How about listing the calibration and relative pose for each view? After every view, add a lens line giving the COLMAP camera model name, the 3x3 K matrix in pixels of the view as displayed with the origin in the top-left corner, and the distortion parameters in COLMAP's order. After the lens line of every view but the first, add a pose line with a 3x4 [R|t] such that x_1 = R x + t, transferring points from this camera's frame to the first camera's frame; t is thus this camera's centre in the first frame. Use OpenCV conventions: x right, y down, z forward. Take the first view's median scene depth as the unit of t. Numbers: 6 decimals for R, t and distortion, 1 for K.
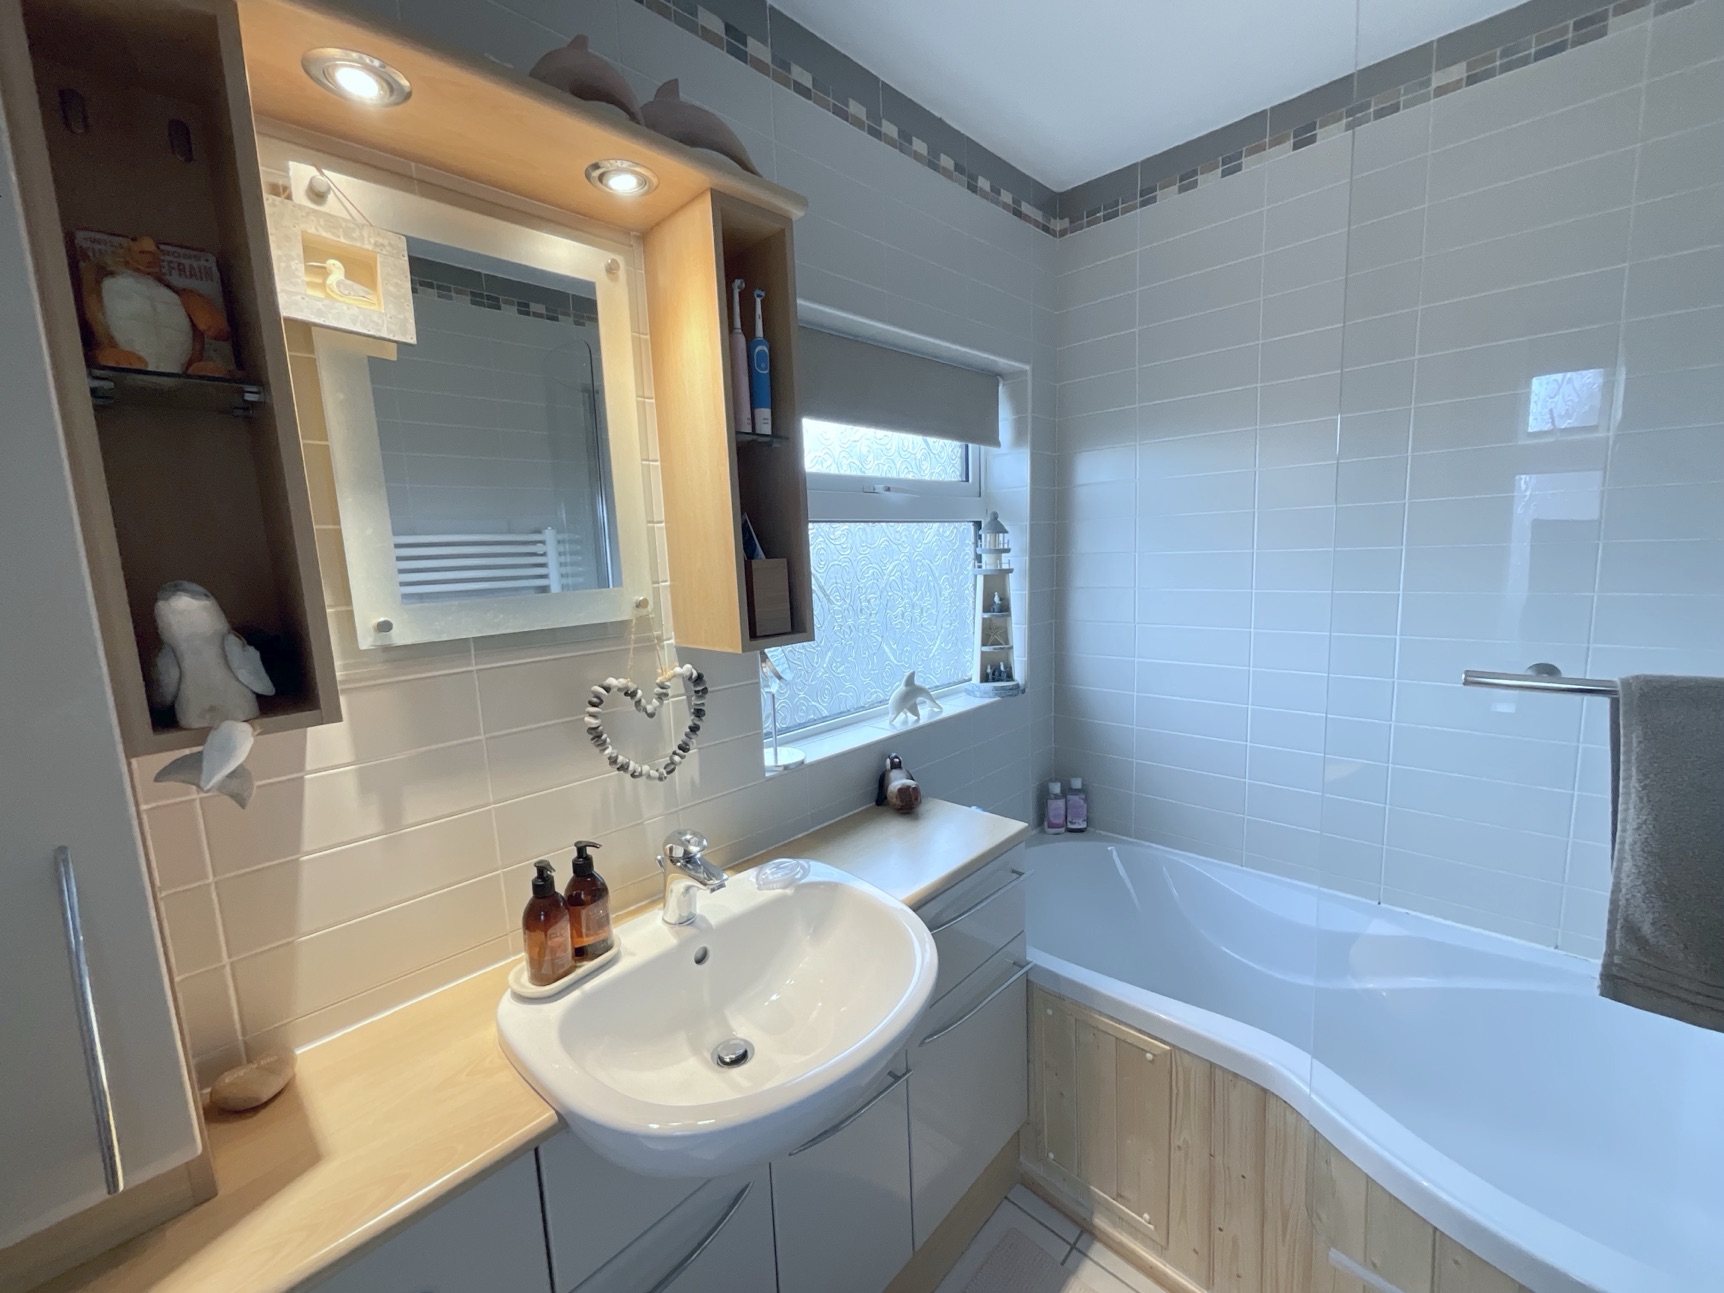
lens RADIAL K [[699.6, 0, 864.9], [0, 699.6, 640.3], [0, 0, 1]] dist [-0.002281, 0.000836]
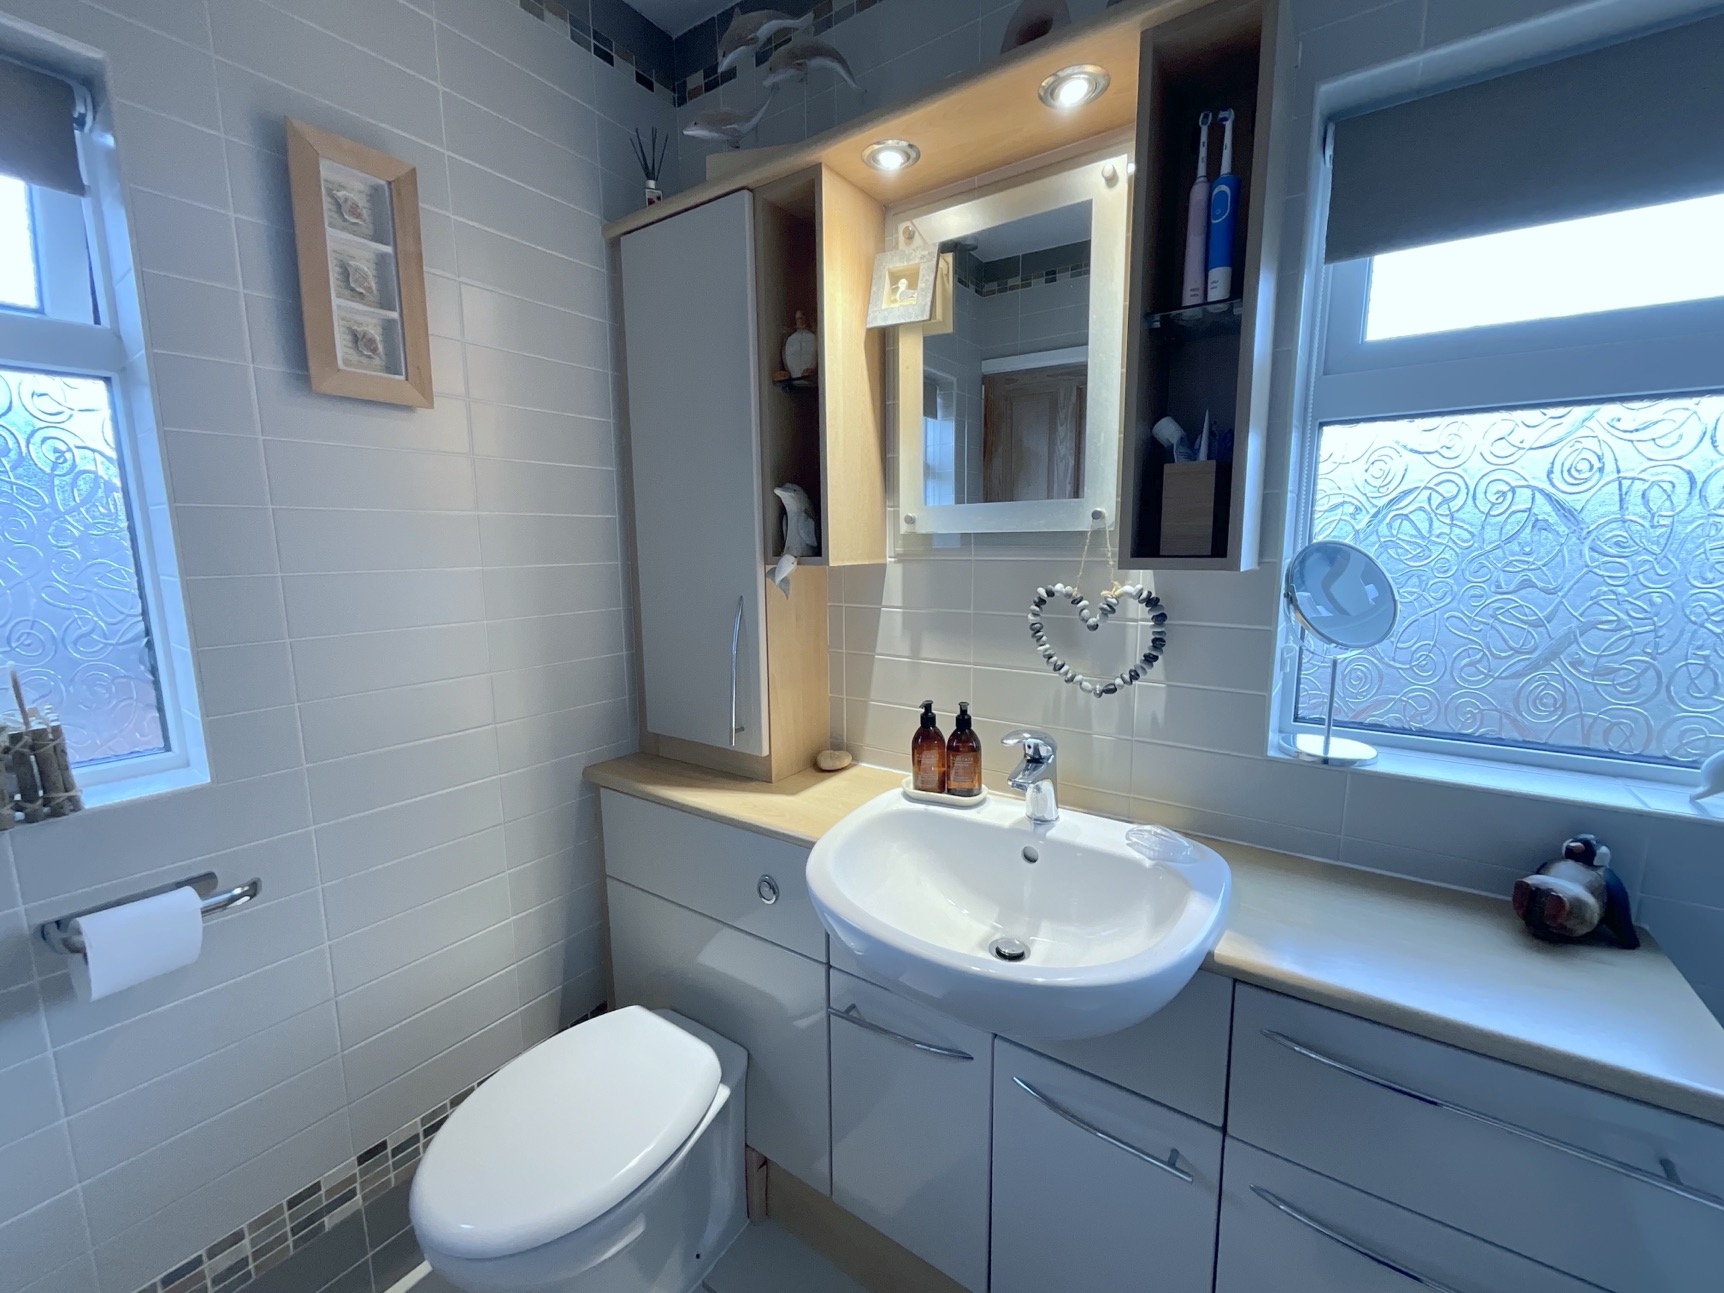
lens RADIAL K [[699.6, 0, 864.9], [0, 699.6, 643.8], [0, 0, 1]] dist [-0.002281, 0.000836]
pose [[0.158478, 0.177914, -0.971201, 0.666358], [-0.131036, 0.978721, 0.157910, 0.014276], [0.978629, 0.102237, 0.178419, 0.537738]]
